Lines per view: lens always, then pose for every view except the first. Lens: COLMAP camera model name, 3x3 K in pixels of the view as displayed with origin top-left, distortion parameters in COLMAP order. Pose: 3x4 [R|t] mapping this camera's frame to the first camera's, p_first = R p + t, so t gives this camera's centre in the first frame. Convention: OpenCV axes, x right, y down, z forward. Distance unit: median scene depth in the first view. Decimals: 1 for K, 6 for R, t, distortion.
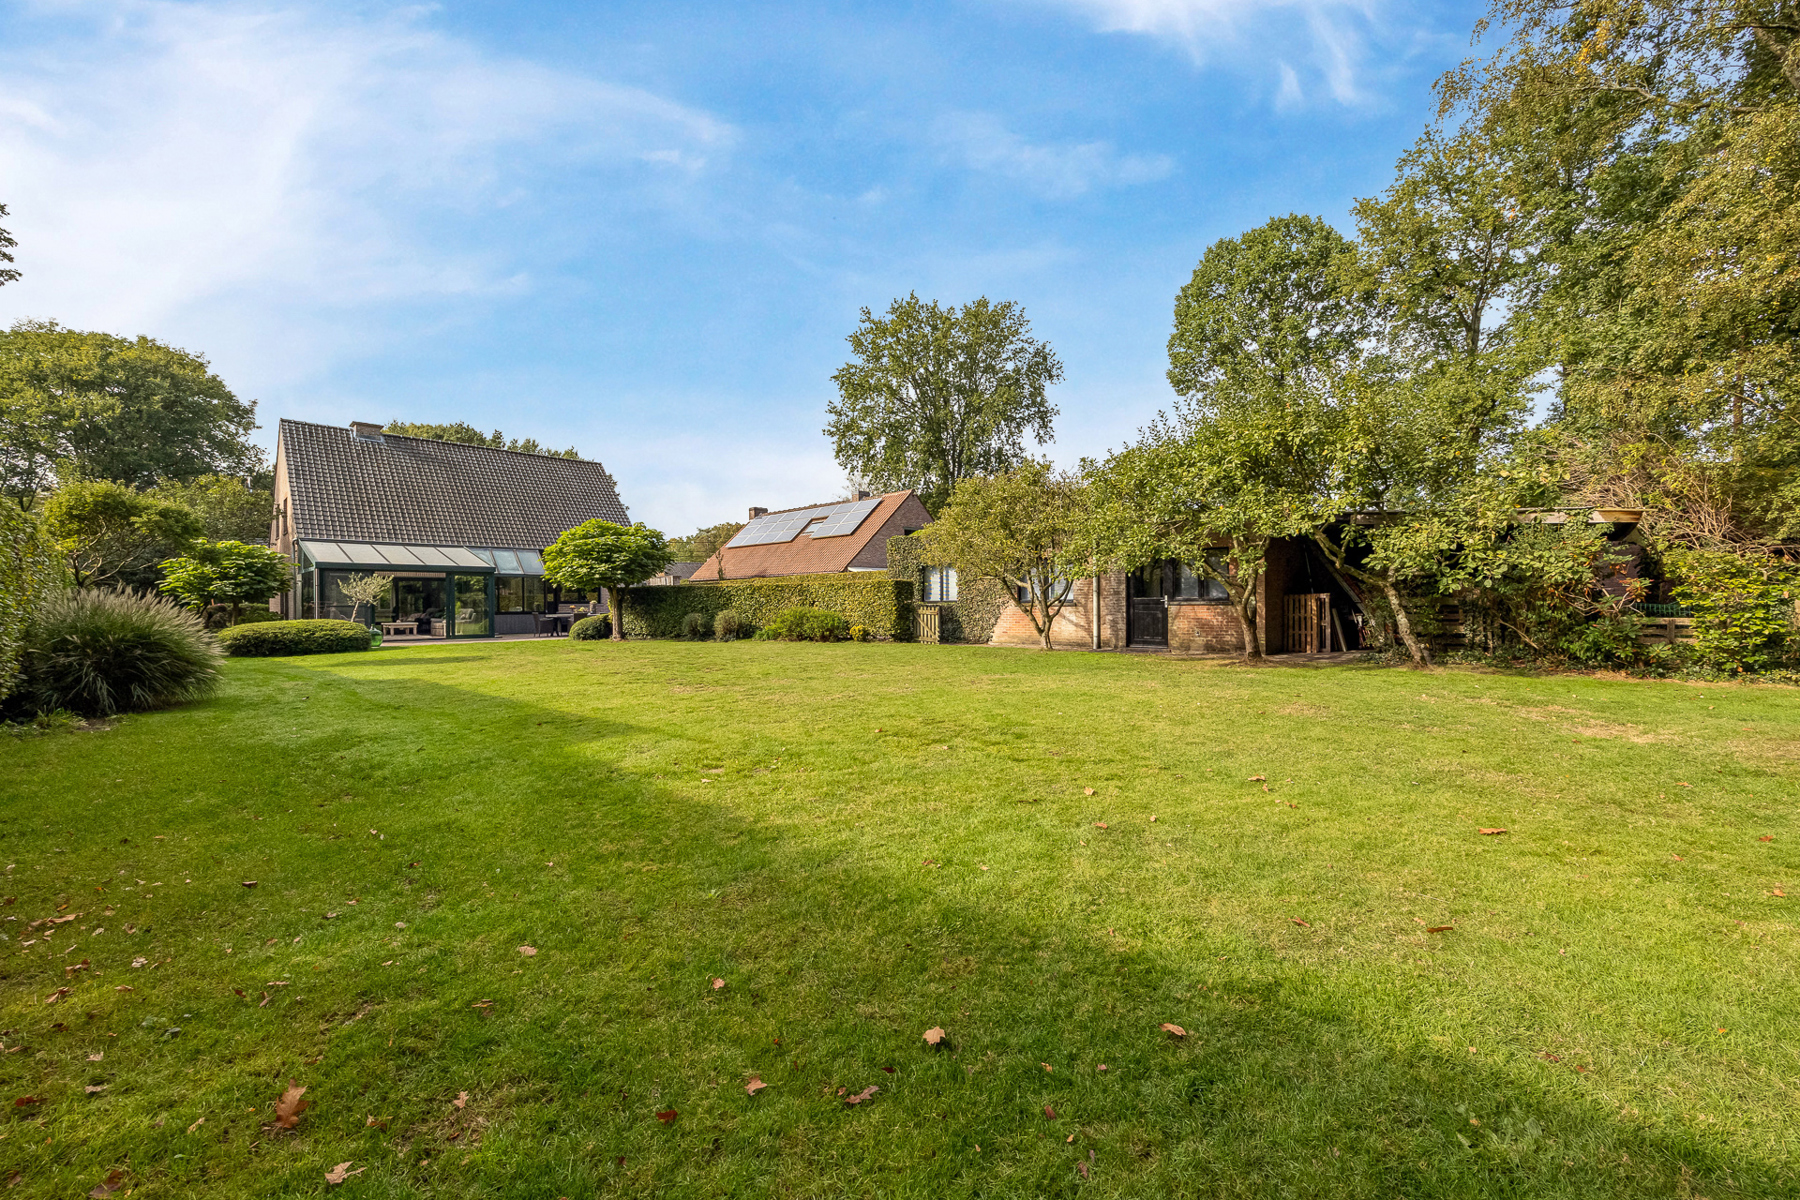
lens RADIAL K [[710.6, 0, 903.6], [0, 710.6, 585.1], [0, 0, 1]] dist [-0.001566, -0.000443]
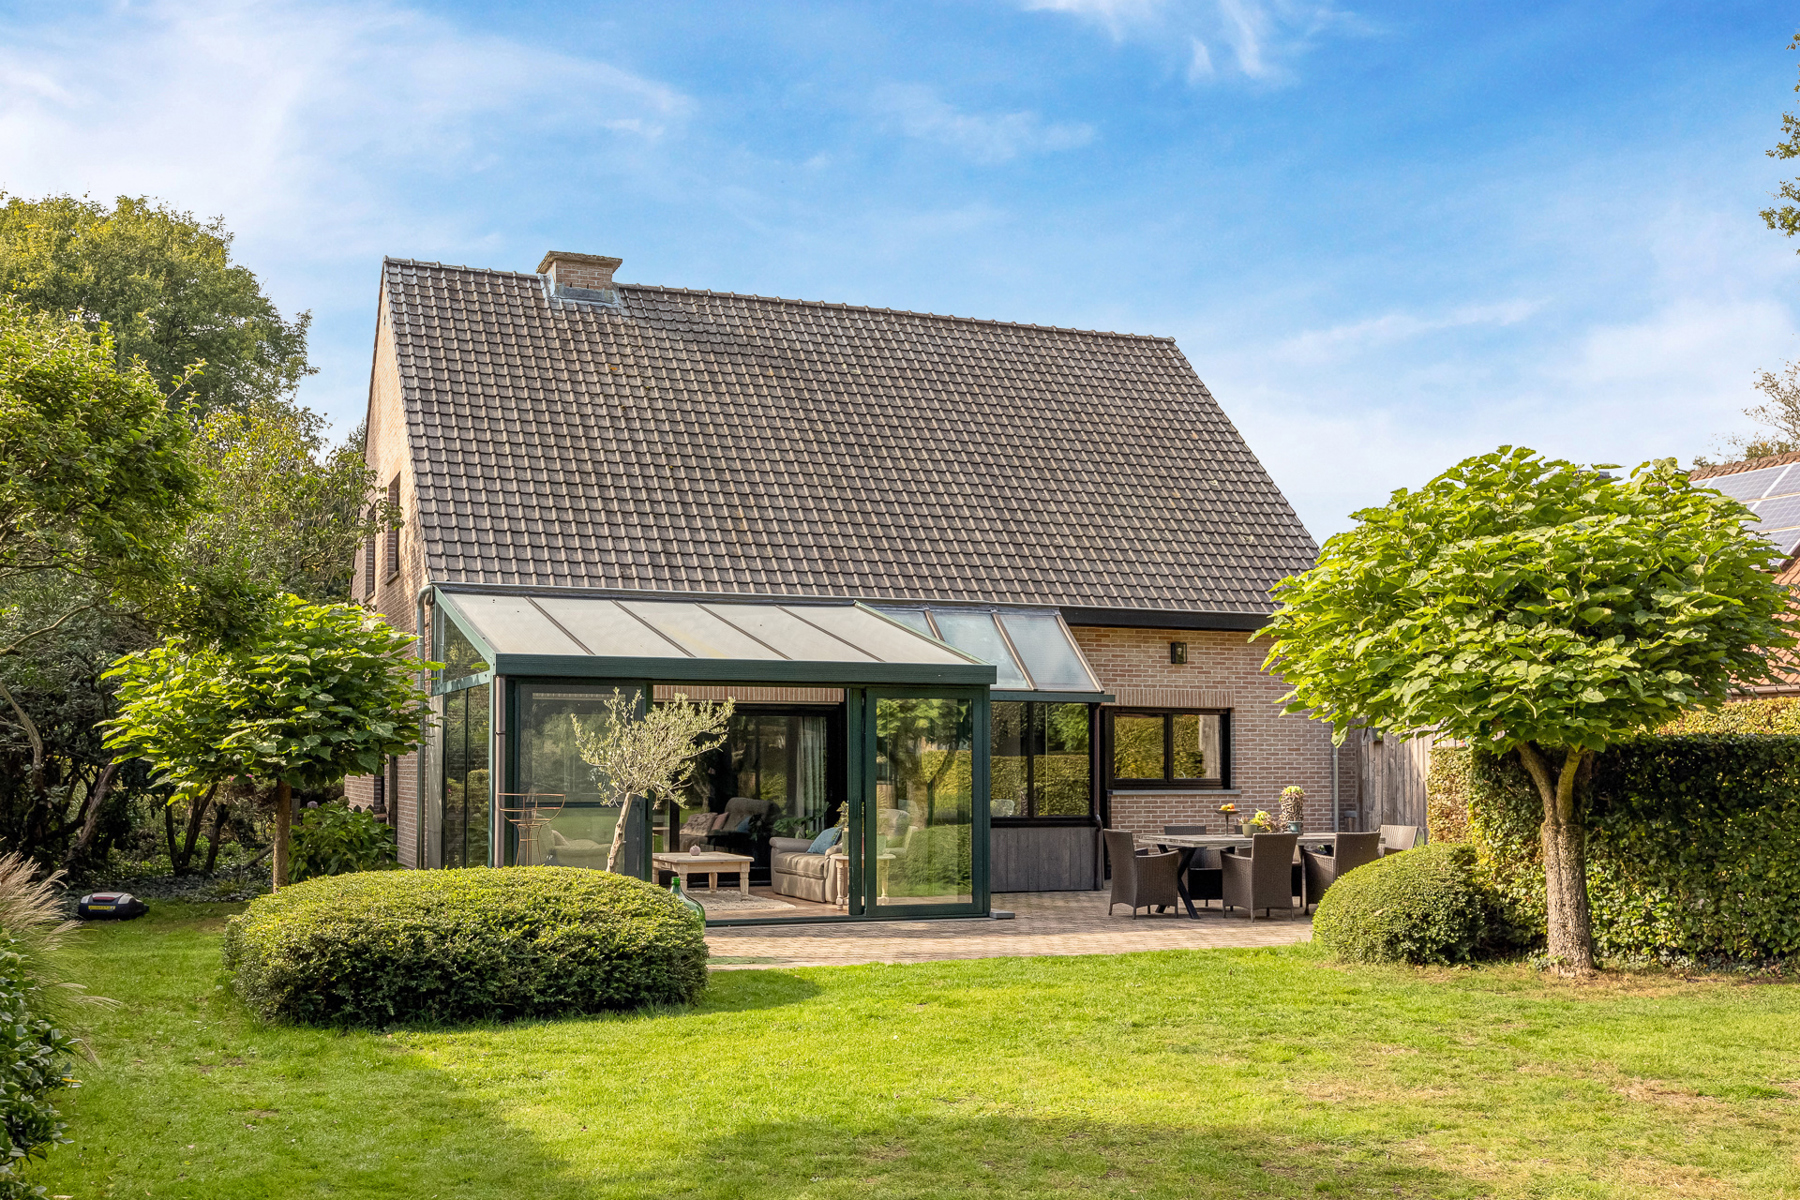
lens RADIAL K [[1842.8, 0, 898.7], [0, 1842.8, 604.3], [0, 0, 1]] dist [0.013110, 0.000000]
pose [[0.911127, -0.027032, -0.411237, -0.316328], [0.002554, 0.998198, -0.059957, -0.006127], [0.412117, 0.053578, 0.909554, 0.324165]]
